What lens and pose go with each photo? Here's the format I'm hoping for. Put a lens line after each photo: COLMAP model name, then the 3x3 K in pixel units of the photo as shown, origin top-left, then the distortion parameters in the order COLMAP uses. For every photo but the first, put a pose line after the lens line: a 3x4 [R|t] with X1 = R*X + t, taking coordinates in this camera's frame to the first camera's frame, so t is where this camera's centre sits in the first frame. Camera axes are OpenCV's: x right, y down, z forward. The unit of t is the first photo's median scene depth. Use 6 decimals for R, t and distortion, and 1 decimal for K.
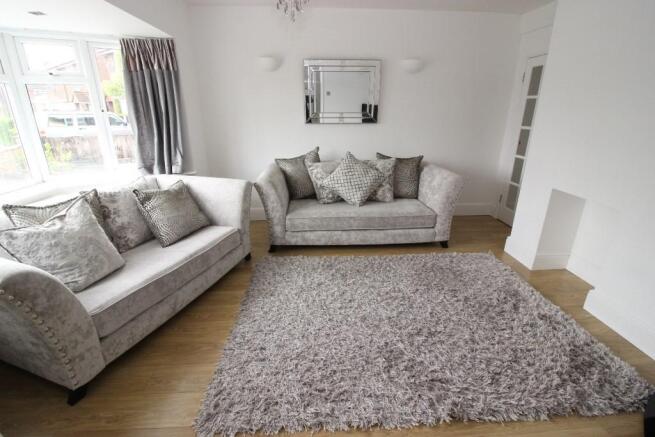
lens RADIAL K [[303.4, 0, 326.7], [0, 303.4, 214.9], [0, 0, 1]] dist [-0.000781, -0.013951]
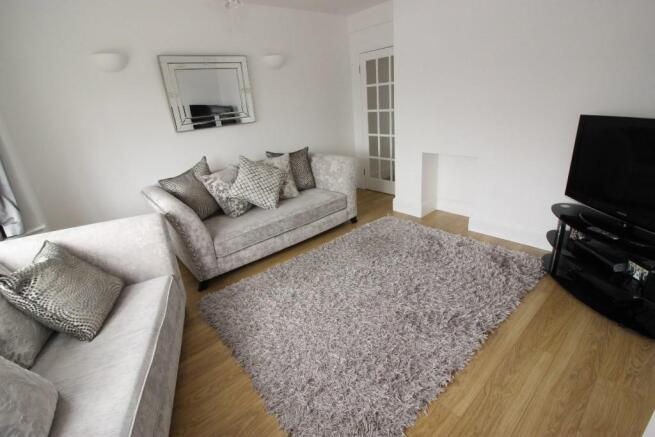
lens RADIAL K [[303.4, 0, 326.7], [0, 303.4, 214.9], [0, 0, 1]] dist [-0.000781, -0.013951]
pose [[0.792420, -0.282596, 0.540565, -0.312354], [0.279203, 0.955961, 0.090471, -0.054097], [-0.542325, 0.079237, 0.836424, 0.117645]]
